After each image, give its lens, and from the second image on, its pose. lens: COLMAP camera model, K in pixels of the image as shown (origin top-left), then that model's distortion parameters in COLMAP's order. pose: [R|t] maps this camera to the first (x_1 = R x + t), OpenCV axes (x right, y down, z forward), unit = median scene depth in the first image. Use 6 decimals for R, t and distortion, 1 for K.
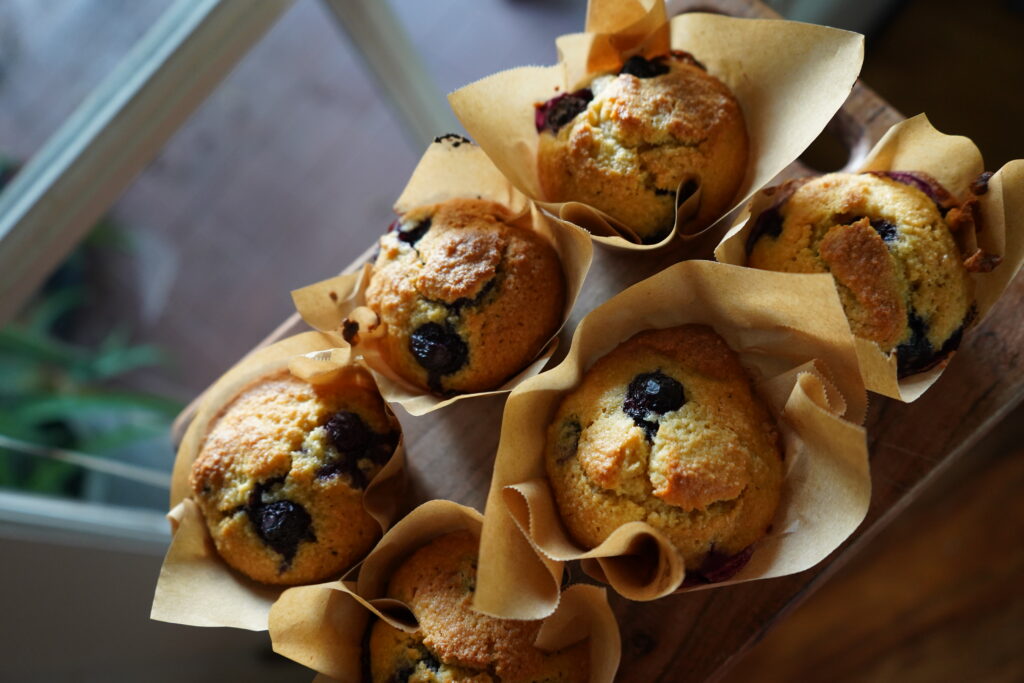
lens RADIAL K [[846.8, 0, 511.4], [0, 846.8, 341.6], [0, 0, 1]] dist [-0.003278, -0.004400]
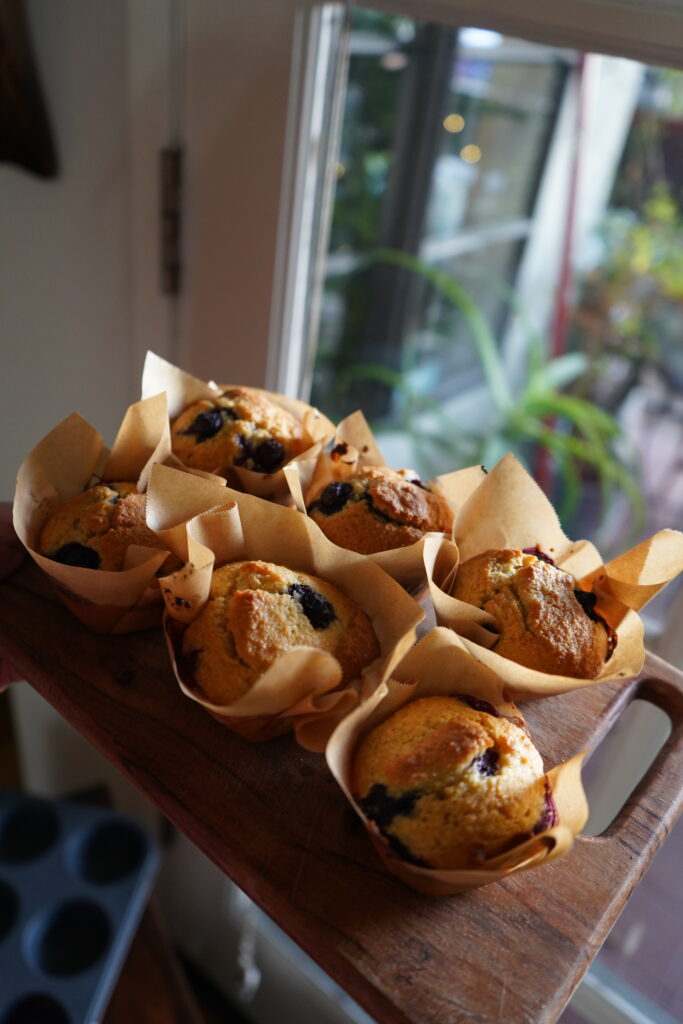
lens RADIAL K [[846.8, 0, 342.2], [0, 846.8, 514.8], [0, 0, 1]] dist [-0.003278, -0.004400]
pose [[0.130646, 0.786994, -0.602970, 0.811533], [-0.983463, 0.179817, 0.021610, -0.027903], [0.125431, 0.590175, 0.797471, -0.095657]]
